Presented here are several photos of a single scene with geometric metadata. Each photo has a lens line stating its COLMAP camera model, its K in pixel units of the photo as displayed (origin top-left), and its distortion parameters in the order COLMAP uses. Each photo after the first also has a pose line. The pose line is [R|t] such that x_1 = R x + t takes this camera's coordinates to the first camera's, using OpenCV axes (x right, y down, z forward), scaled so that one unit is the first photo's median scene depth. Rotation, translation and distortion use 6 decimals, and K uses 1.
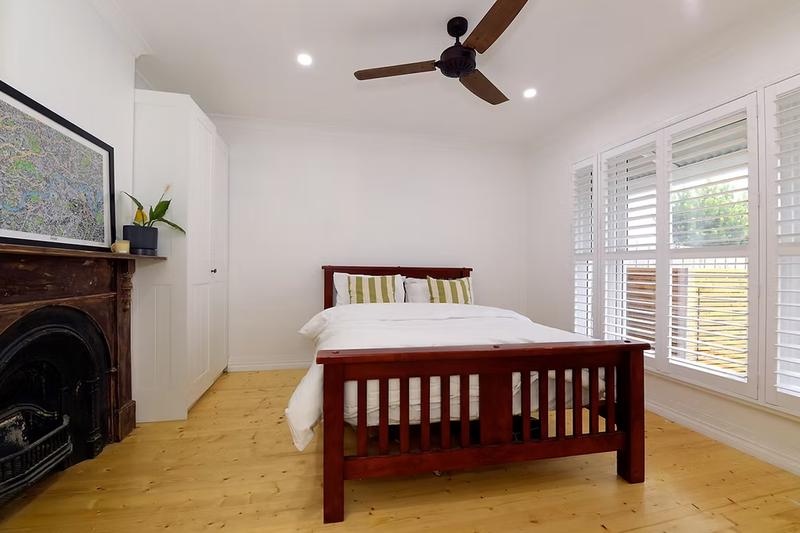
lens RADIAL K [[346.7, 0, 399.1], [0, 346.7, 267.6], [0, 0, 1]] dist [-0.001593, -0.000615]
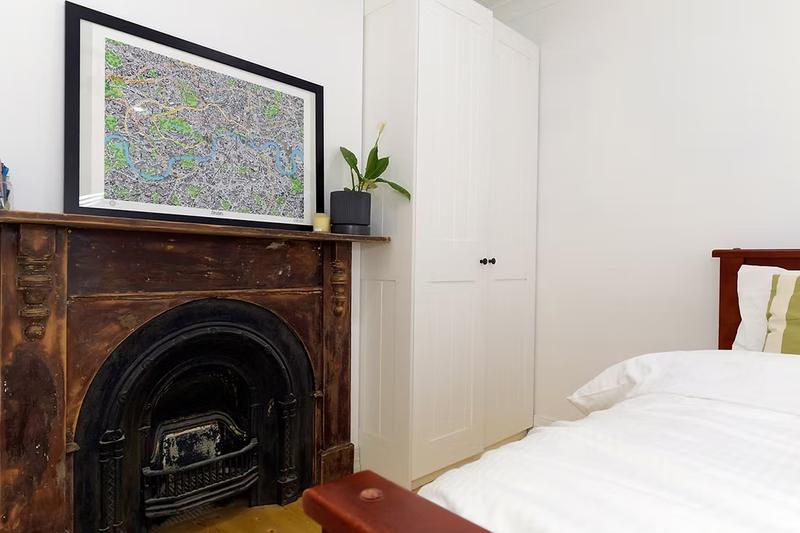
lens RADIAL K [[499.9, 0, 397.1], [0, 499.9, 278.9], [0, 0, 1]] dist [-0.003804, -0.000389]
pose [[0.528840, 0.020611, -0.848471, 0.170437], [-0.004466, 0.999759, 0.021503, 0.035826], [0.848710, -0.007582, 0.528805, 0.684218]]
